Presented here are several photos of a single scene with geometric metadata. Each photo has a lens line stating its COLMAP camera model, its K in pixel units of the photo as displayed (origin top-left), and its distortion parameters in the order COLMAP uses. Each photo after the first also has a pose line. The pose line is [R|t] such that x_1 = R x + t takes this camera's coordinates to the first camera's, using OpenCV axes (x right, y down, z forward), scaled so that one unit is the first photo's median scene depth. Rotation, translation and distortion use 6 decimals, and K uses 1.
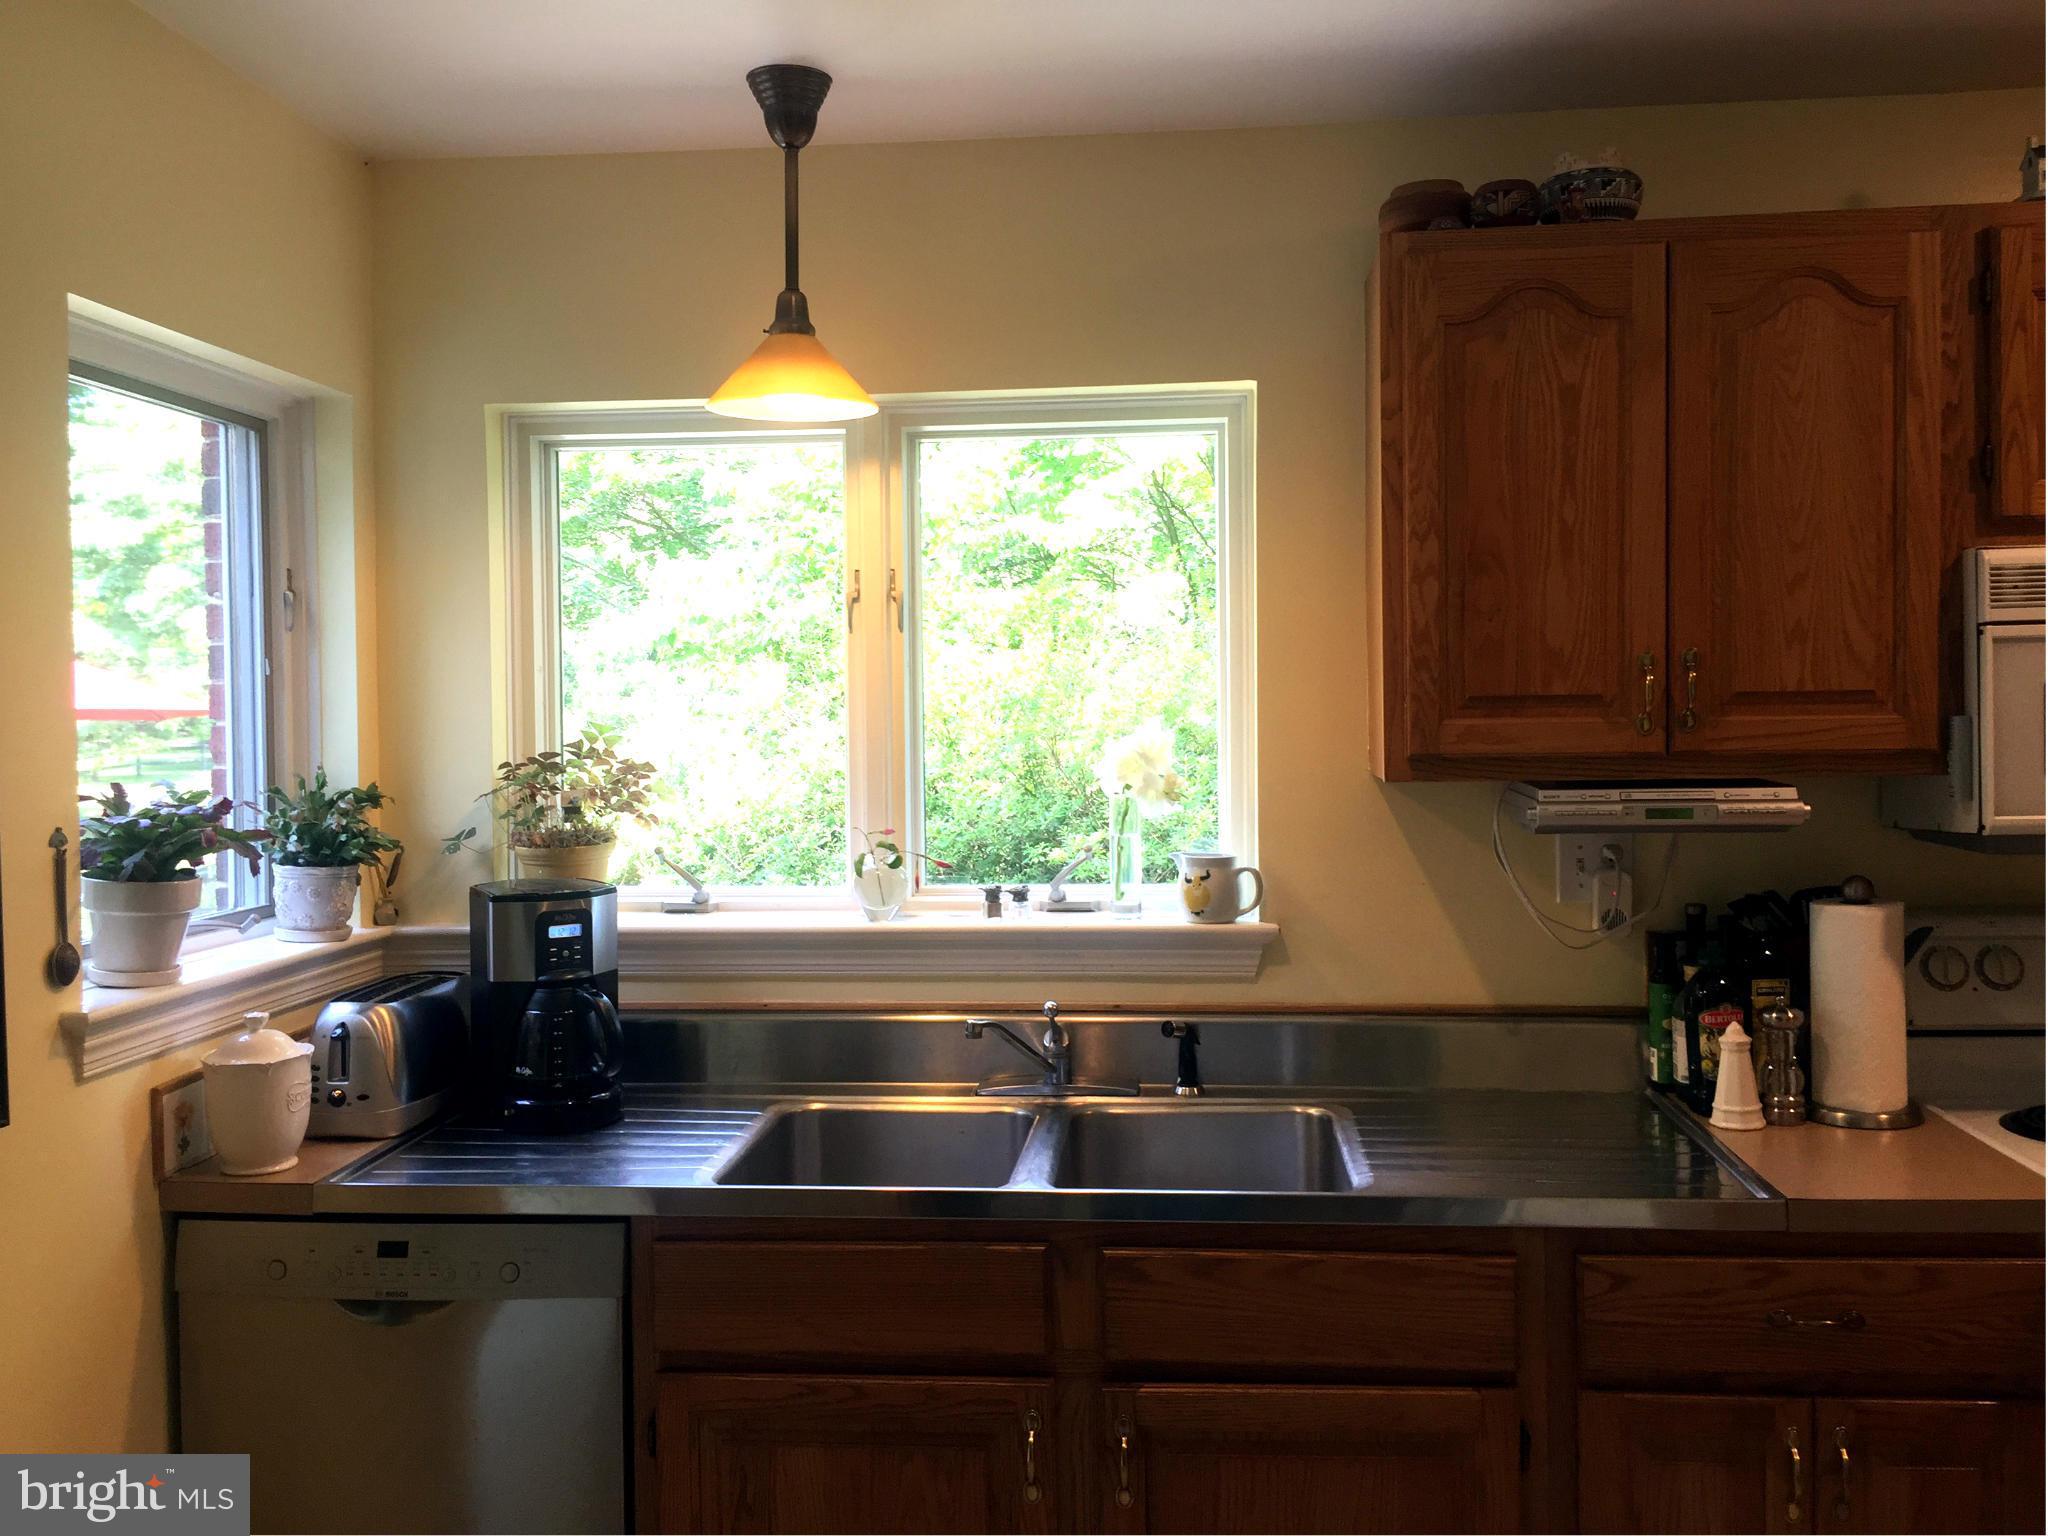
lens RADIAL K [[1715.8, 0, 1024.0], [0, 1715.8, 768.0], [0, 0, 1]] dist [0.007855, -0.007573]
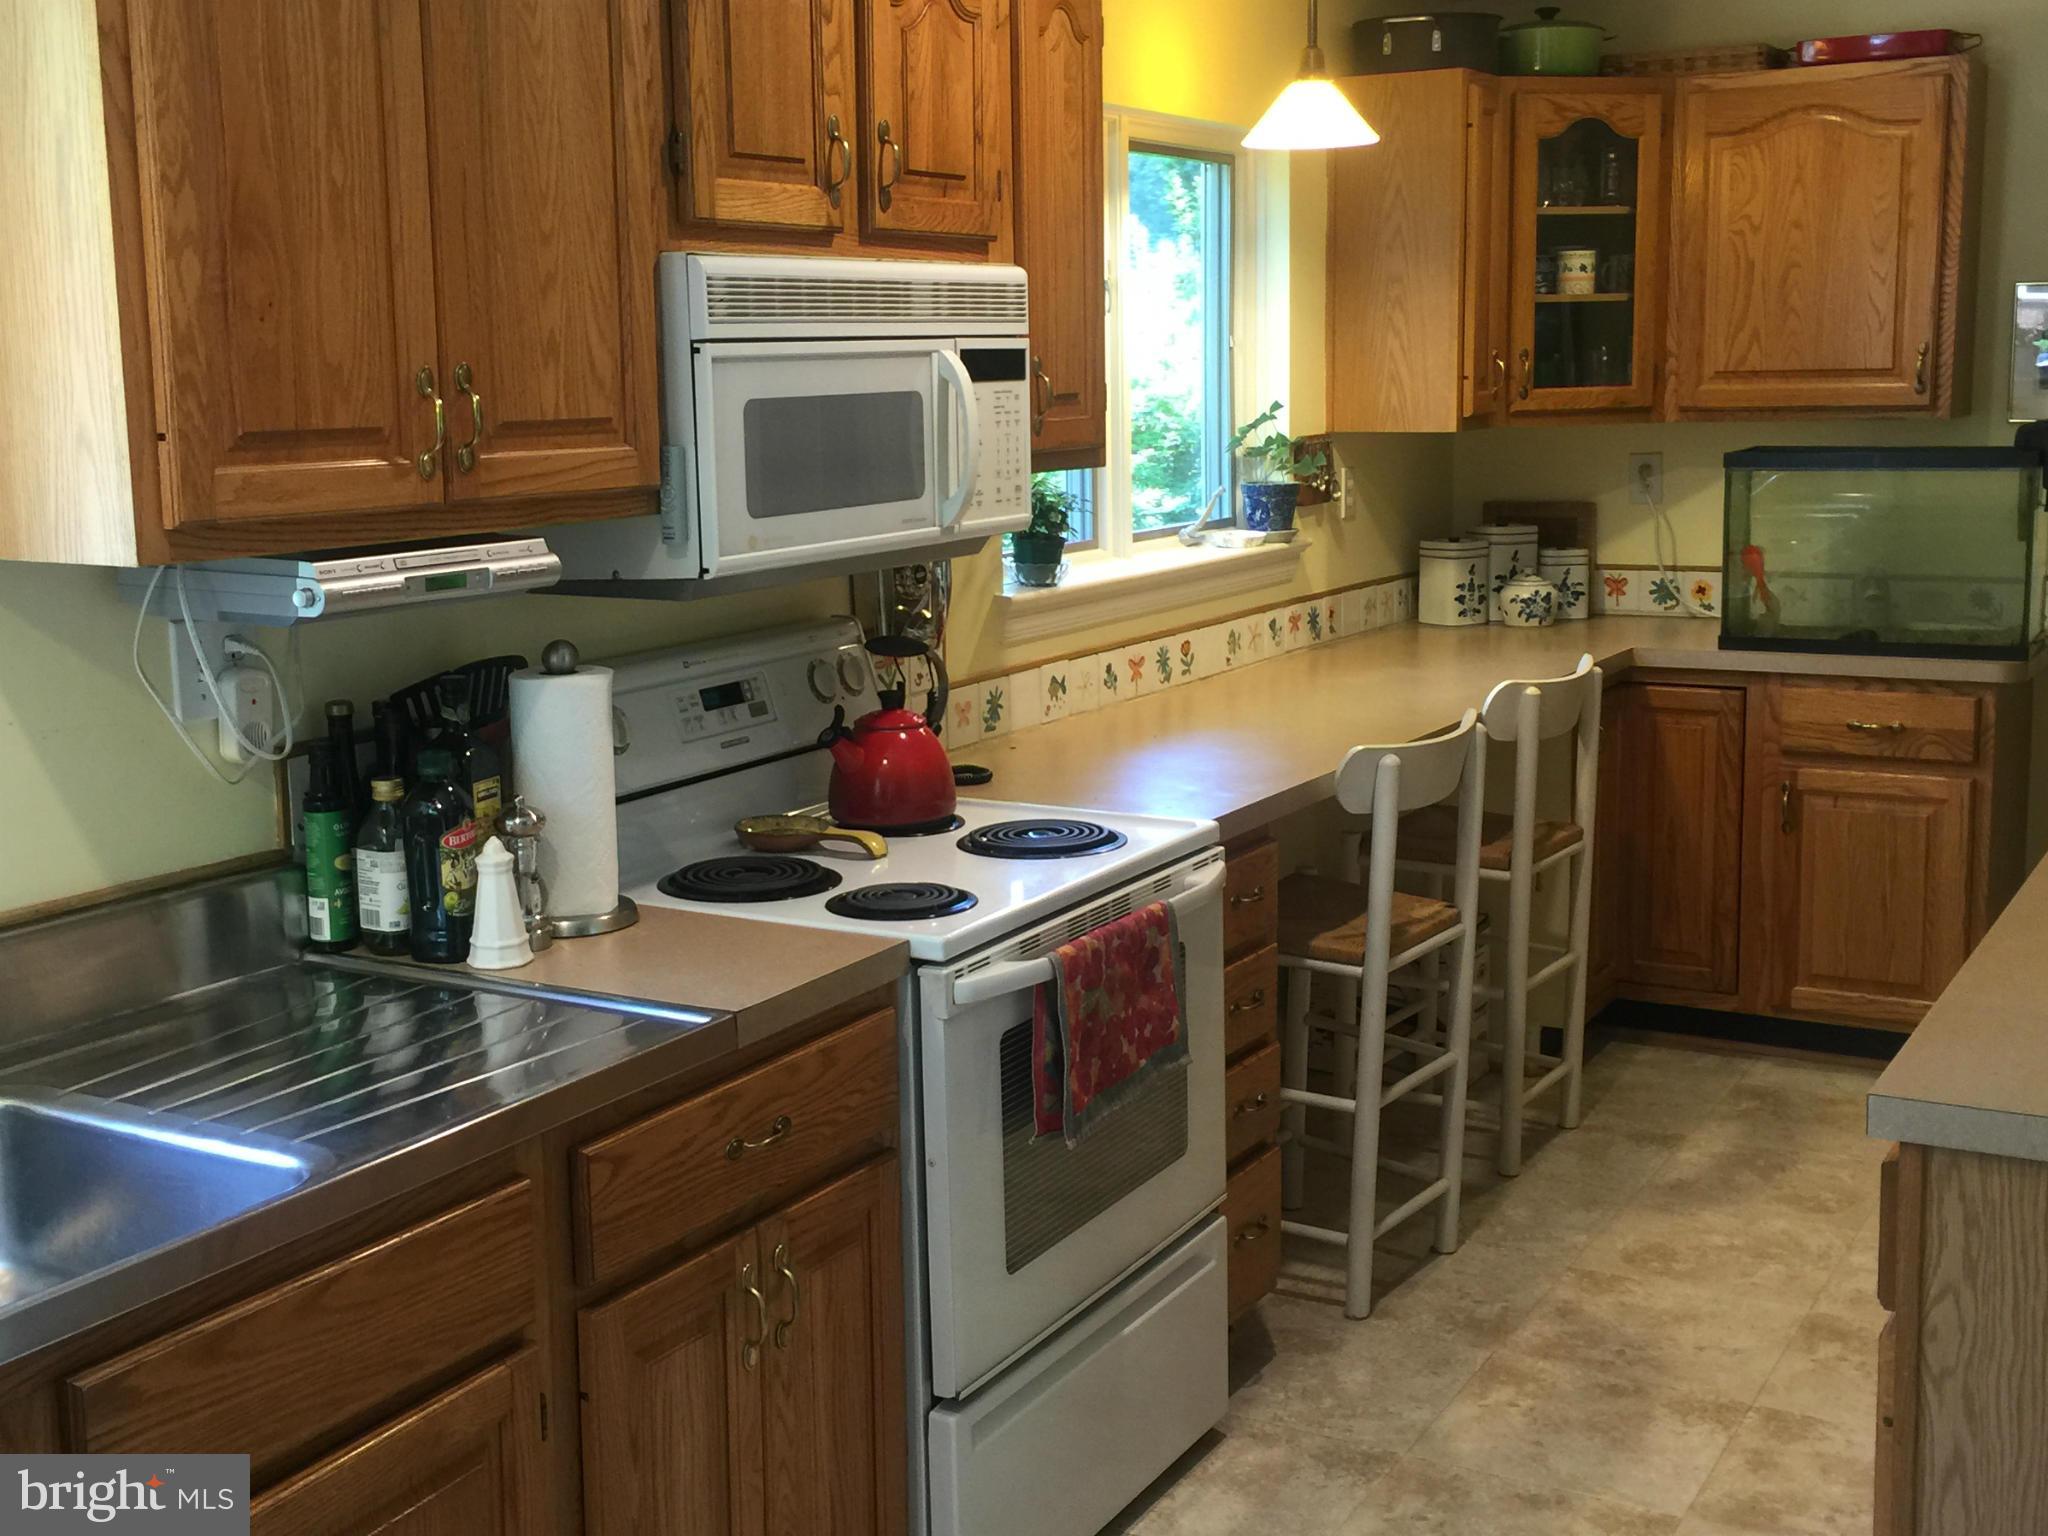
lens RADIAL K [[2314.4, 0, 1024.0], [0, 2314.4, 768.0], [0, 0, 1]] dist [0.023584, 0.031794]
pose [[0.422453, -0.146463, 0.894473, -0.457794], [0.043503, 0.988997, 0.141394, -0.027031], [-0.905340, -0.020820, 0.424176, 0.326849]]
